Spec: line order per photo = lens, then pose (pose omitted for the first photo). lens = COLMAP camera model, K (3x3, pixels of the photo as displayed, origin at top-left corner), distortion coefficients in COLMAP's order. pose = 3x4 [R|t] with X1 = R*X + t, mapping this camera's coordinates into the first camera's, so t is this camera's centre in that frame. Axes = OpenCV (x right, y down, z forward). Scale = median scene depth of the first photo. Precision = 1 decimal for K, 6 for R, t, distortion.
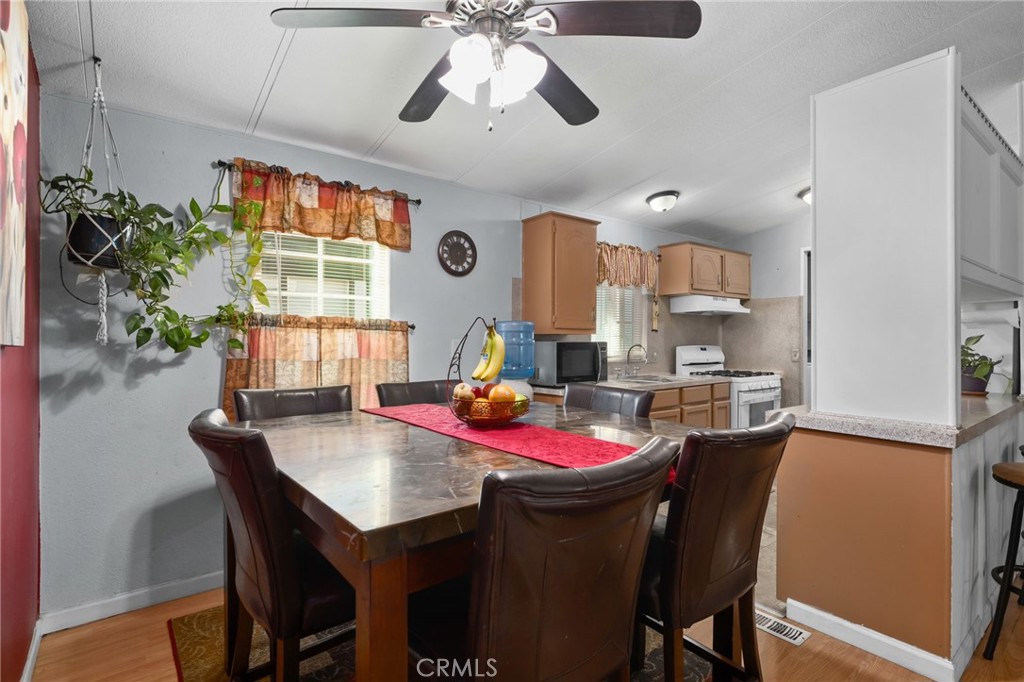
lens RADIAL K [[472.5, 0, 522.6], [0, 472.5, 349.2], [0, 0, 1]] dist [-0.004319, -0.000240]
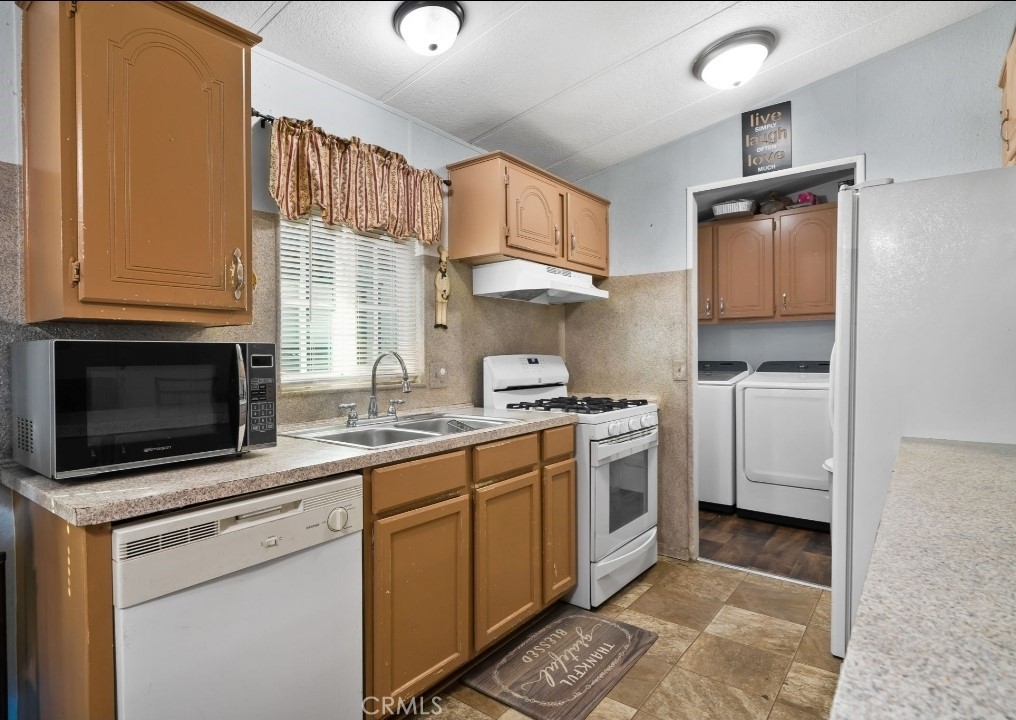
lens RADIAL K [[543.3, 0, 481.3], [0, 543.3, 370.0], [0, 0, 1]] dist [0.002632, 0.000143]
pose [[0.973935, -0.012765, 0.226466, 0.185283], [0.010274, 0.999873, 0.012174, 0.001976], [-0.226593, -0.009530, 0.973943, 0.401391]]
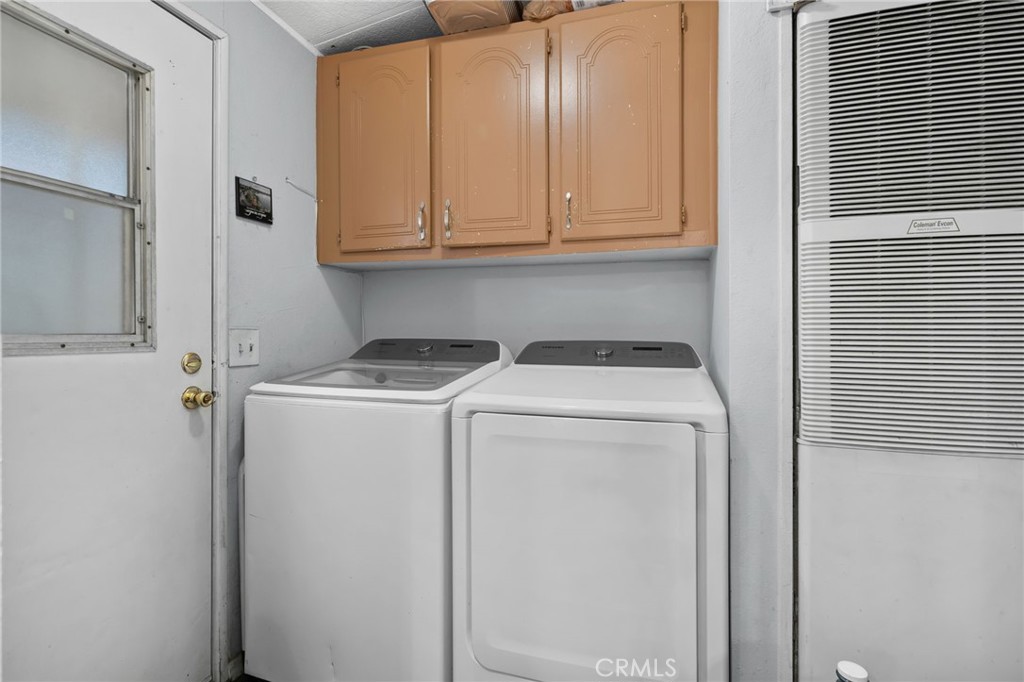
lens RADIAL K [[522.5, 0, 512.0], [0, 522.5, 342.7], [0, 0, 1]] dist [-0.000006, 0.000203]
pose [[0.800959, 0.004805, 0.598700, 0.620568], [-0.001279, 0.999979, -0.006315, 0.007660], [-0.598718, 0.004292, 0.800948, 0.887625]]
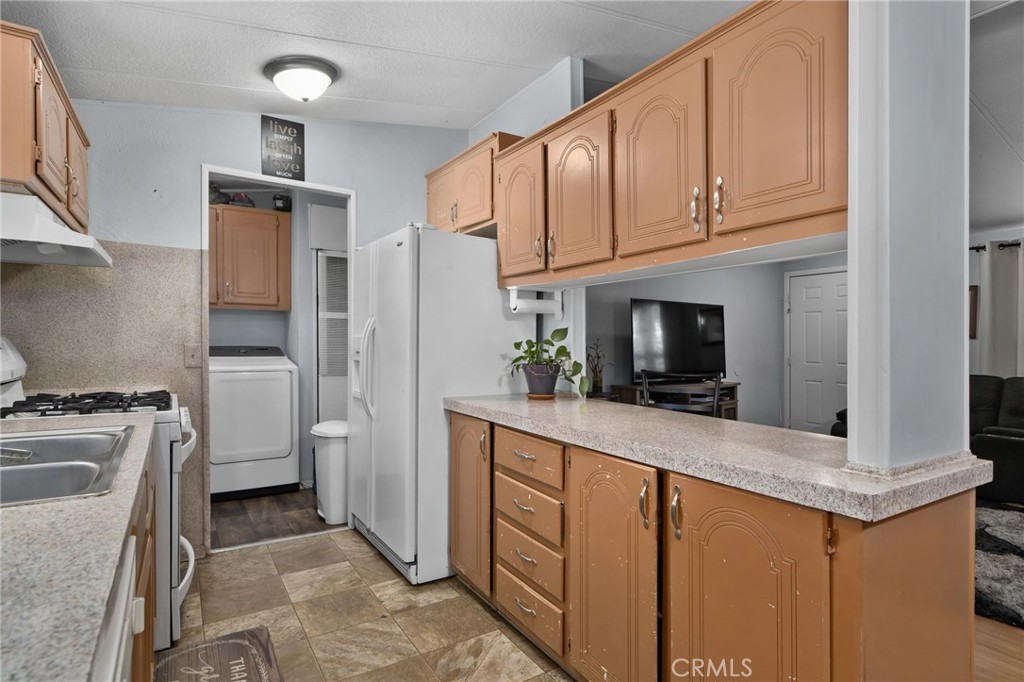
lens RADIAL K [[522.5, 0, 515.2], [0, 522.5, 342.3], [0, 0, 1]] dist [-0.000006, 0.000203]
pose [[0.088764, 0.000234, 0.996053, 0.003377], [-0.001109, 0.999999, -0.000136, -0.003290], [-0.996052, -0.001093, 0.088764, 0.582879]]
